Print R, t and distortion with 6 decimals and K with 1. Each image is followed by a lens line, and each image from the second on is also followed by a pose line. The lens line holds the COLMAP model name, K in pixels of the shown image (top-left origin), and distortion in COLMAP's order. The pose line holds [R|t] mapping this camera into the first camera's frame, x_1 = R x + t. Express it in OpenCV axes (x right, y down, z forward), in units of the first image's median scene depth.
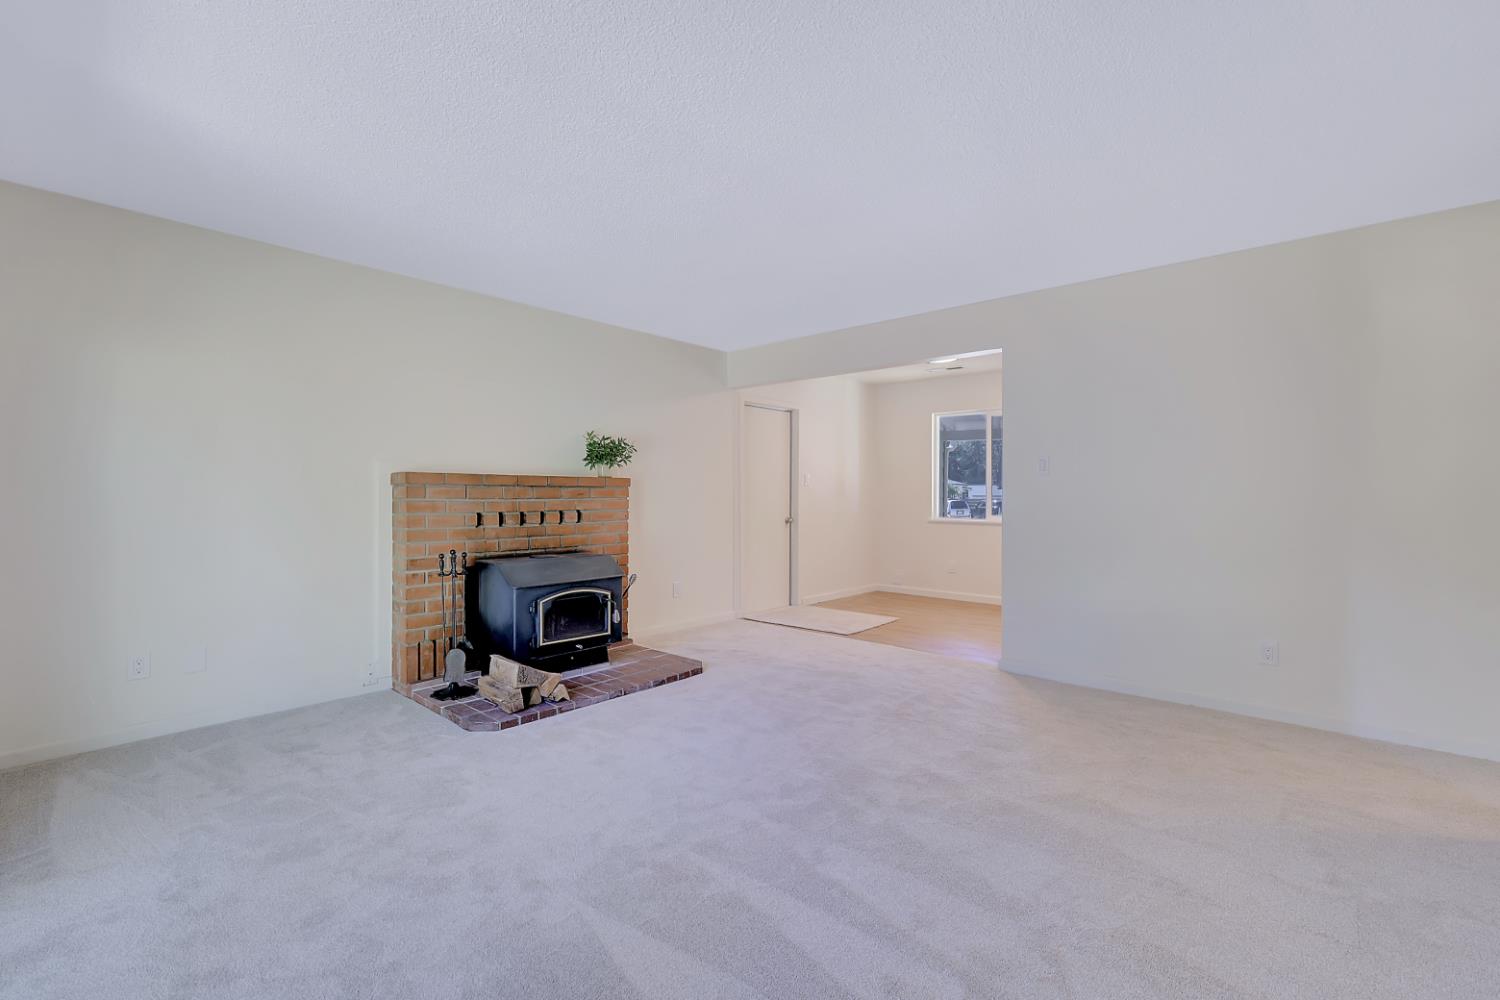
lens RADIAL K [[657.5, 0, 750.0], [0, 657.5, 500.0], [0, 0, 1]] dist [0.001038, 0.000010]
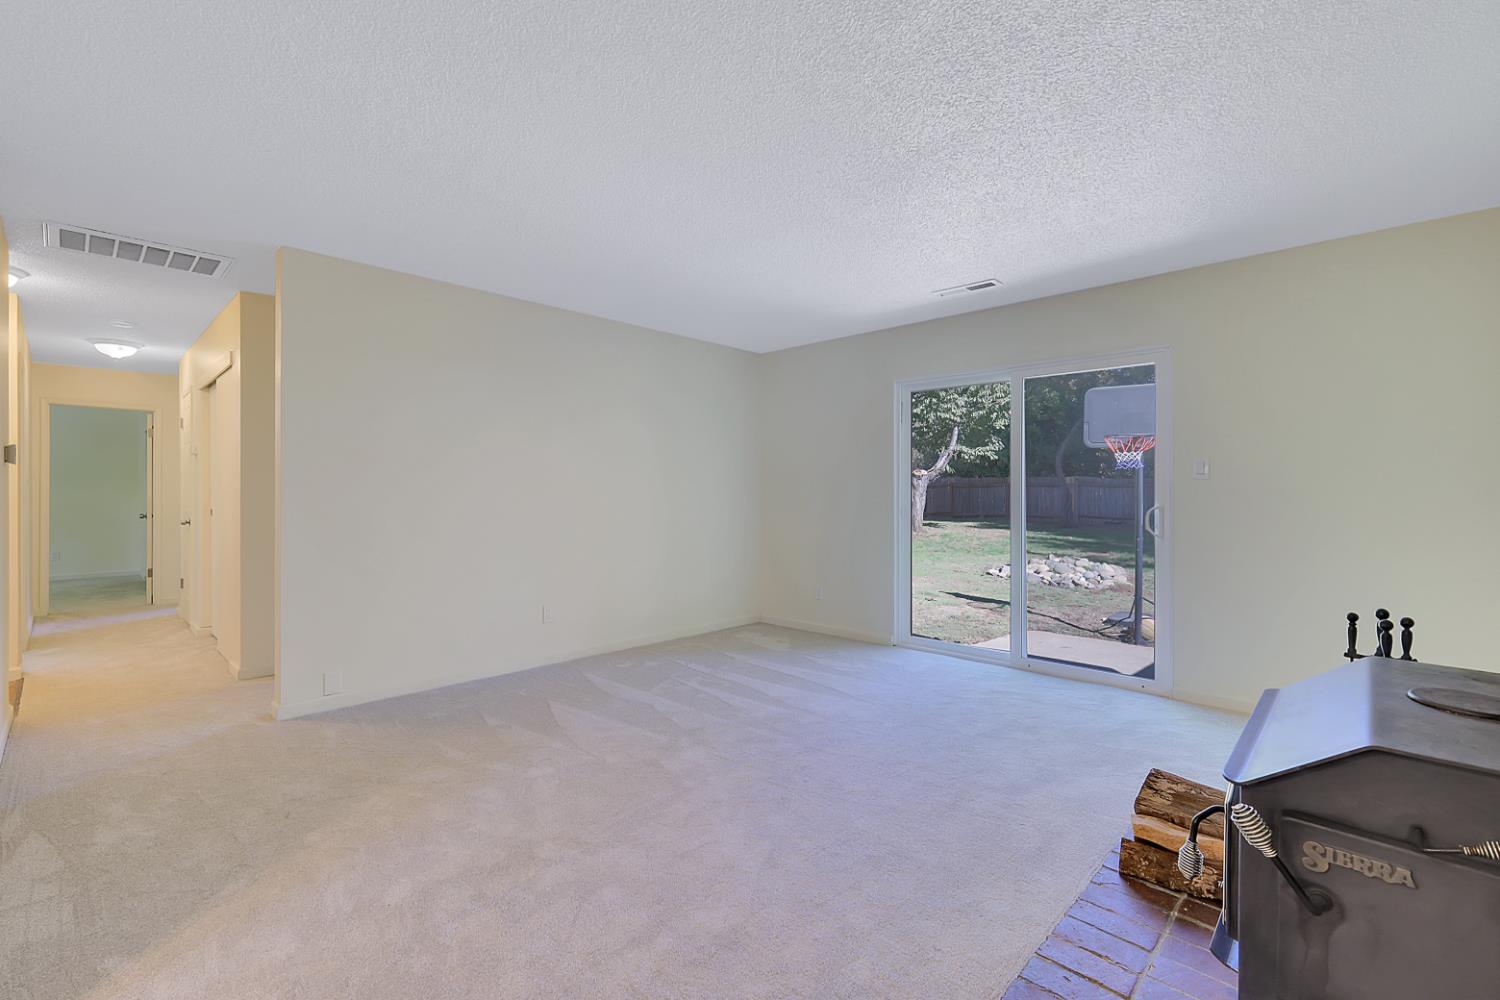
lens RADIAL K [[657.5, 0, 750.0], [0, 657.5, 500.0], [0, 0, 1]] dist [0.001038, 0.000010]
pose [[-0.999036, -0.003294, 0.043773, 0.009060], [-0.002427, 0.999800, 0.019839, -0.013817], [-0.043829, 0.019714, -0.998845, 1.303673]]
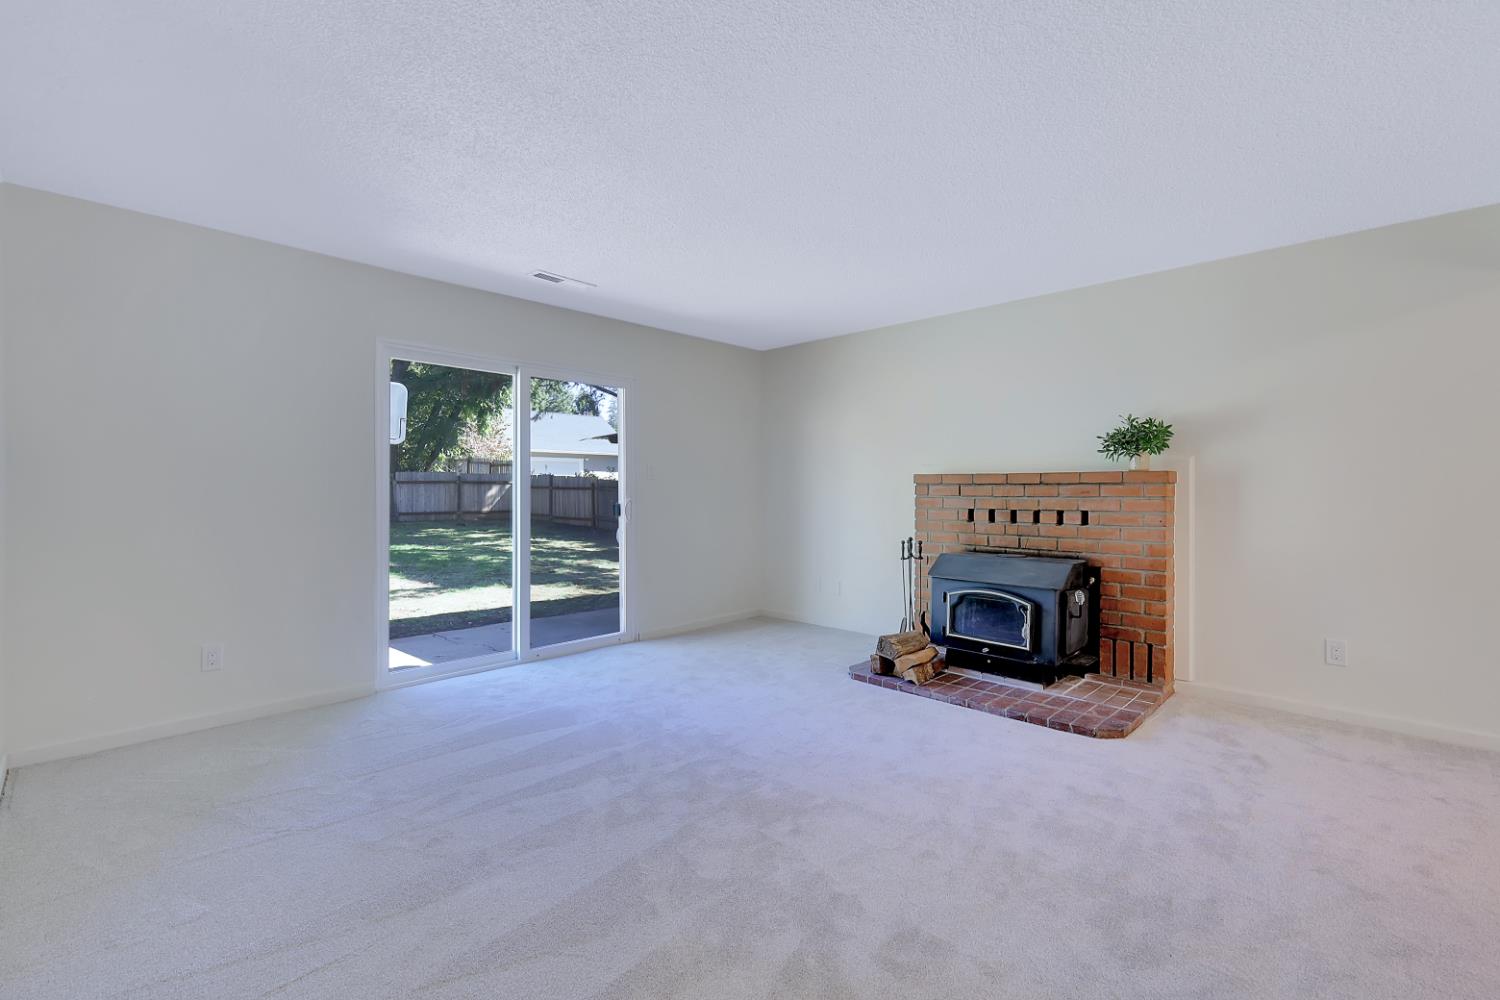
lens RADIAL K [[657.5, 0, 750.0], [0, 657.5, 500.0], [0, 0, 1]] dist [0.001038, 0.000010]
pose [[-0.037404, 0.011661, -0.999232, 0.665059], [-0.013207, 0.999839, 0.012162, -0.004060], [0.999213, 0.013651, -0.037244, 0.641247]]
